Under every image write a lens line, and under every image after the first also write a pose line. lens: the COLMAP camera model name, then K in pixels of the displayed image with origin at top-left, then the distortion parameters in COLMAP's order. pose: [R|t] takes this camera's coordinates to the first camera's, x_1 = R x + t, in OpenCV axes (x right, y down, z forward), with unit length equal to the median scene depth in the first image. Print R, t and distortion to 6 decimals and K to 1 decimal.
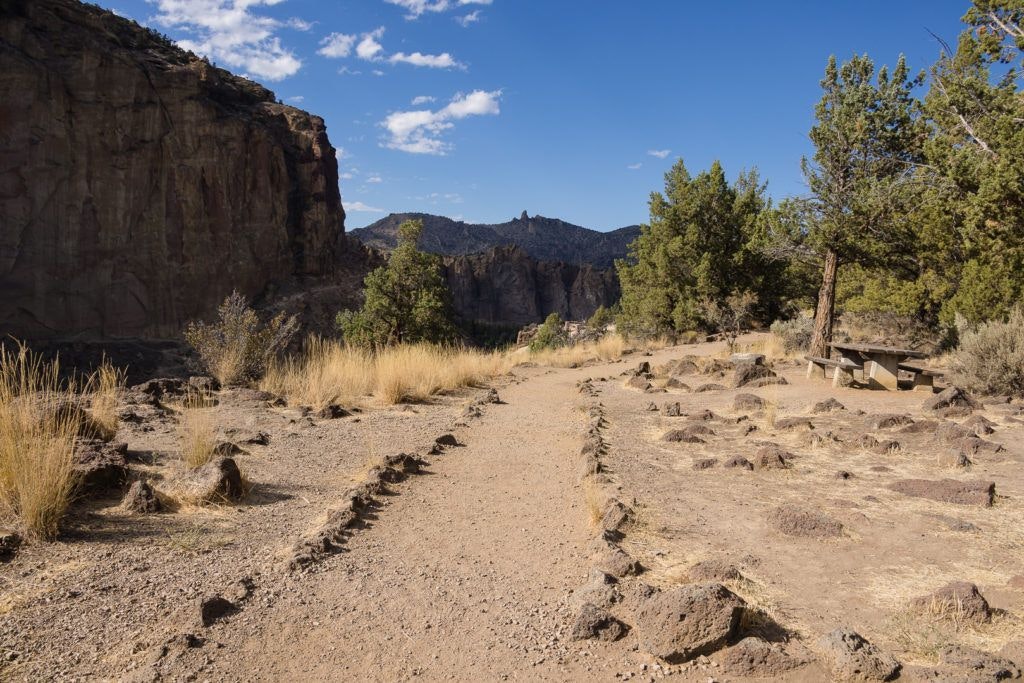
lens RADIAL K [[850.7, 0, 510.6], [0, 850.7, 333.1], [0, 0, 1]] dist [-0.016791, 0.023090]
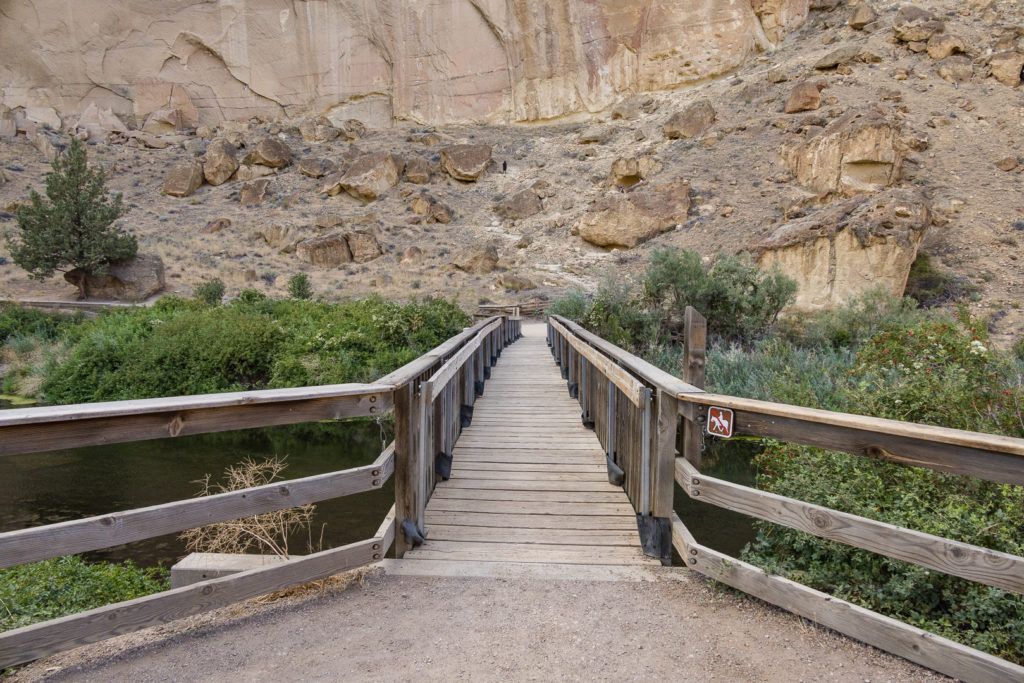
lens RADIAL K [[703.9, 0, 507.7], [0, 703.9, 345.5], [0, 0, 1]] dist [-0.020070, 0.005691]
pose [[0.796312, -0.009130, -0.604817, -0.252803], [-0.004788, 0.999760, -0.021395, 0.105148], [0.604867, 0.019933, 0.796077, 0.772045]]
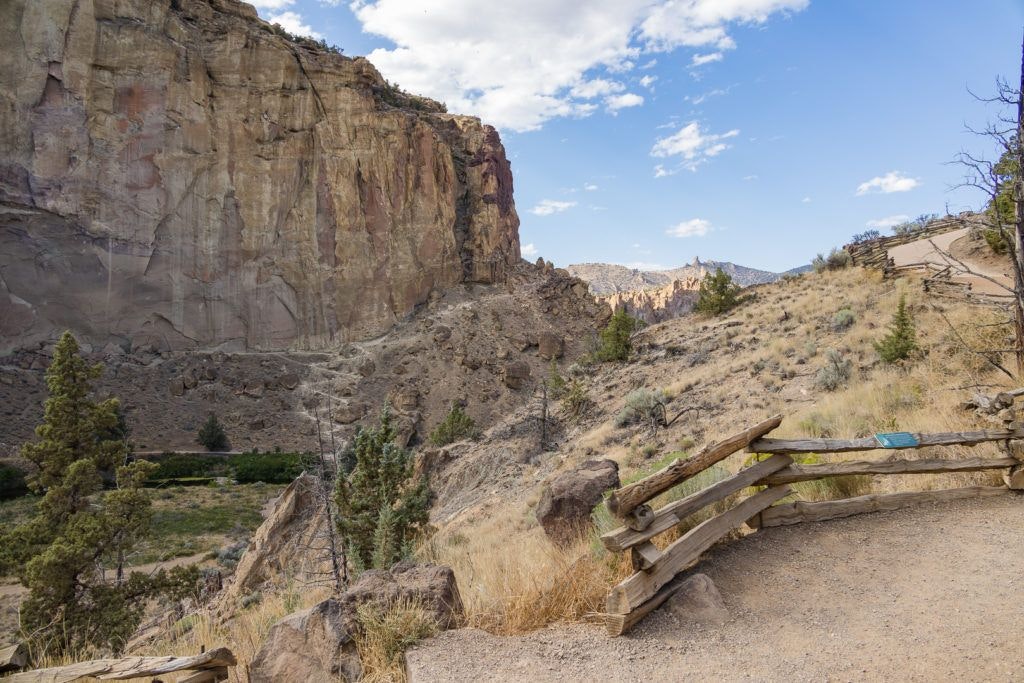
lens RADIAL K [[703.9, 0, 505.0], [0, 703.9, 337.8], [0, 0, 1]] dist [-0.020070, 0.005691]
pose [[0.972453, -0.025015, -0.231755, -0.048194], [0.009437, 0.997635, -0.068085, 0.044370], [0.232910, 0.064022, 0.970389, 0.342921]]
